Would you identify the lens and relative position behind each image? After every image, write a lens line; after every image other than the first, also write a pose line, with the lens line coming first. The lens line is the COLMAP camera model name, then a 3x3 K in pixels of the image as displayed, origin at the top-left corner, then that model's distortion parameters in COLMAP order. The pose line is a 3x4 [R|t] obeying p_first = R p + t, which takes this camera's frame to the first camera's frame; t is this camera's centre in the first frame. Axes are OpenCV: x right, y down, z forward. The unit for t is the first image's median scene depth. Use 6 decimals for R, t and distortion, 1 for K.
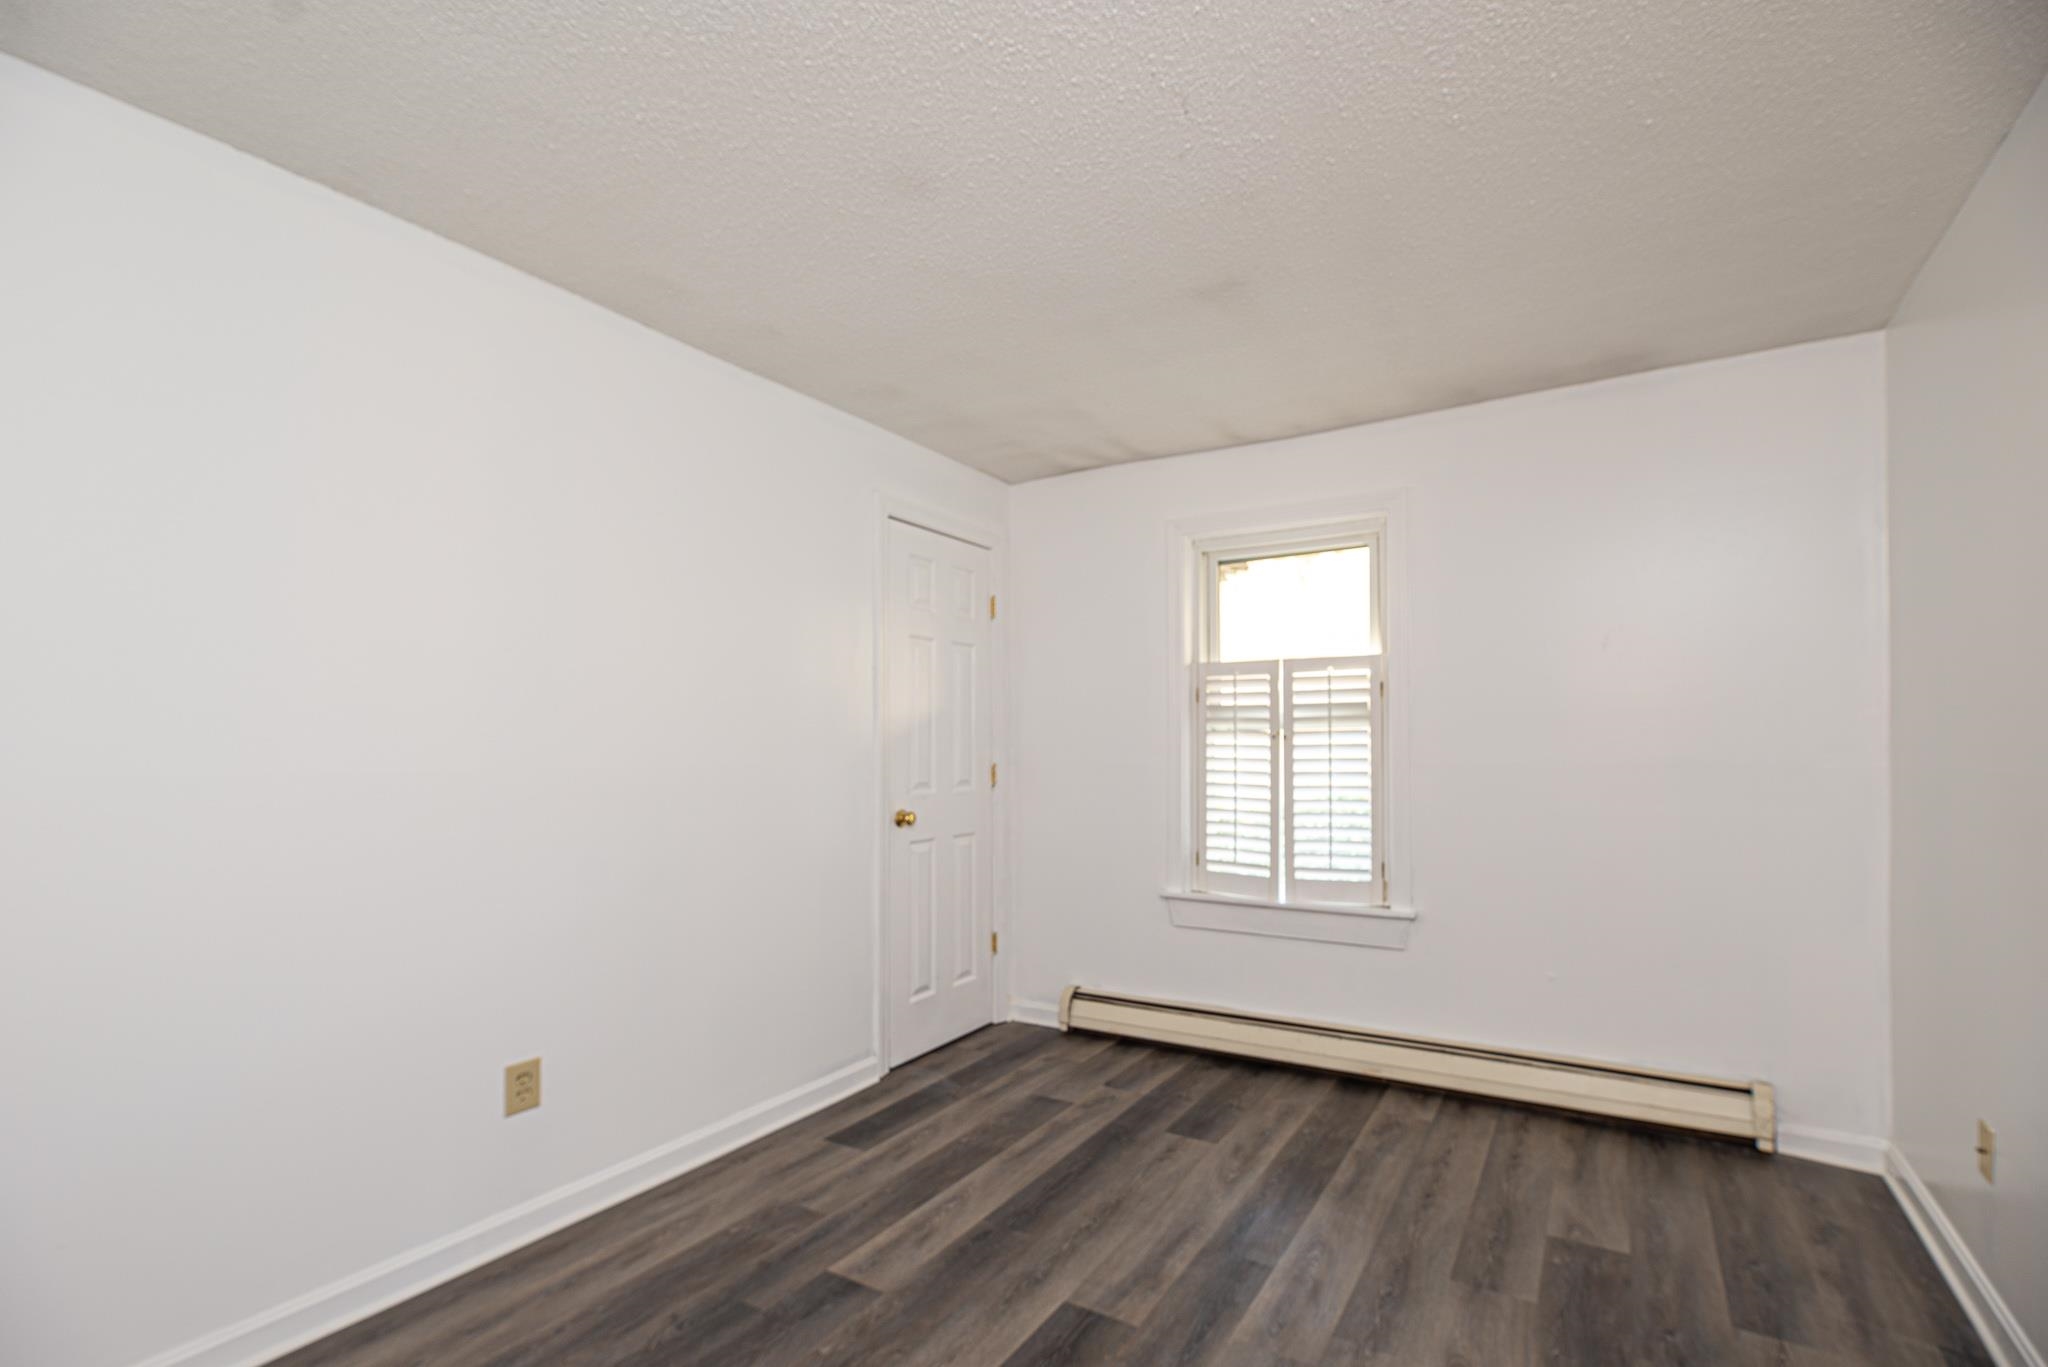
lens RADIAL K [[869.7, 0, 1148.0], [0, 869.7, 737.7], [0, 0, 1]] dist [-0.002411, -0.000914]
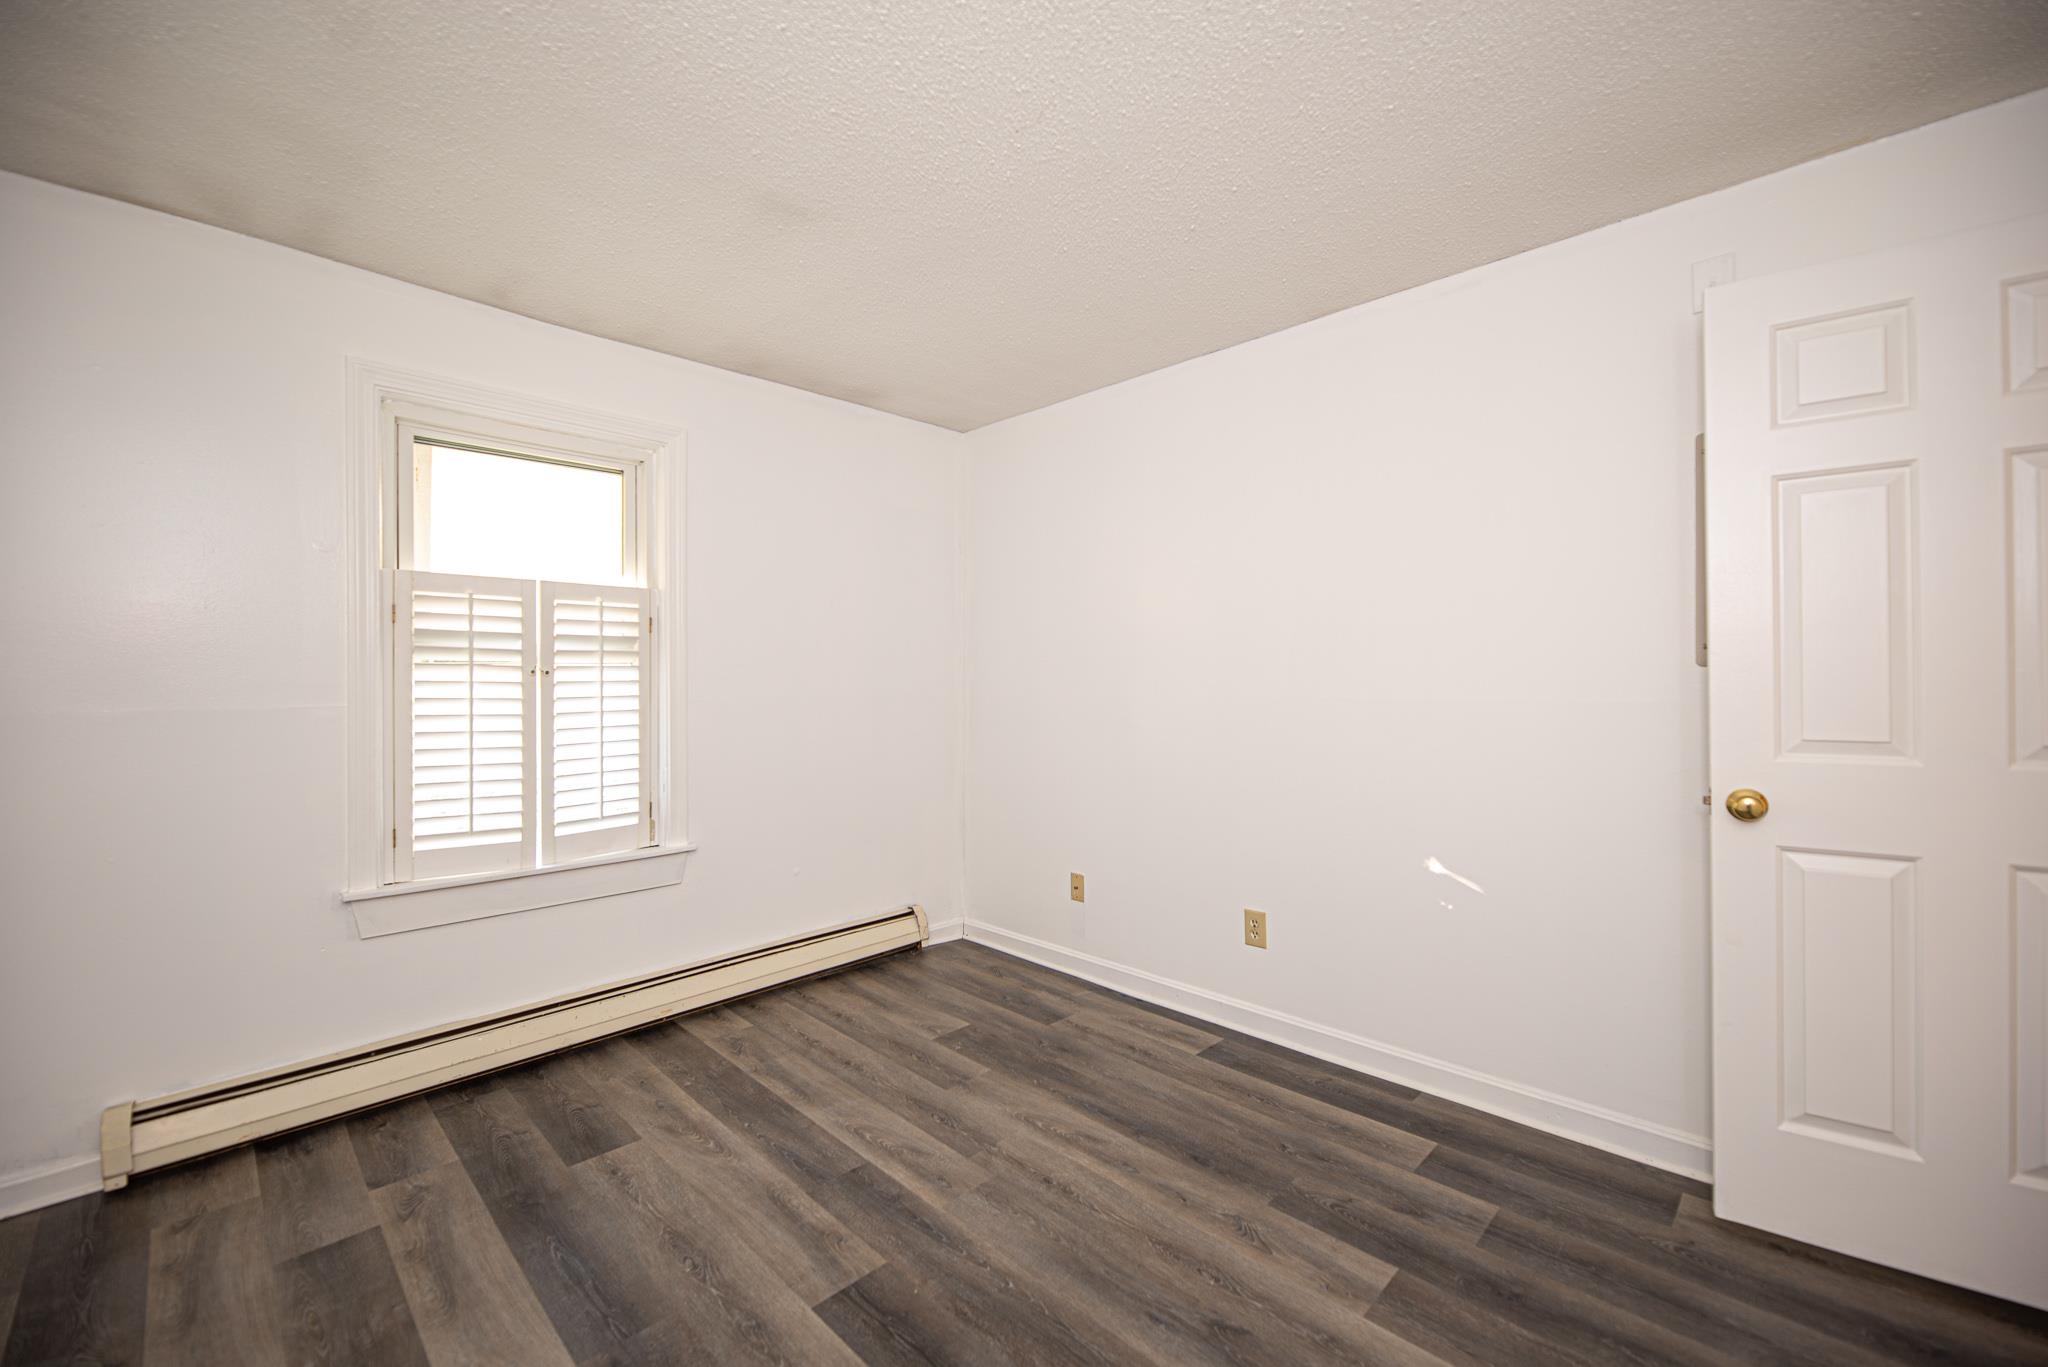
lens RADIAL K [[828.5, 0, 1017.6], [0, 828.5, 688.4], [0, 0, 1]] dist [0.003130, -0.003899]
pose [[0.295452, -0.009429, 0.955311, -0.515993], [-0.006673, 0.999907, 0.011933, 0.001971], [-0.955334, -0.009901, 0.295361, 0.341423]]
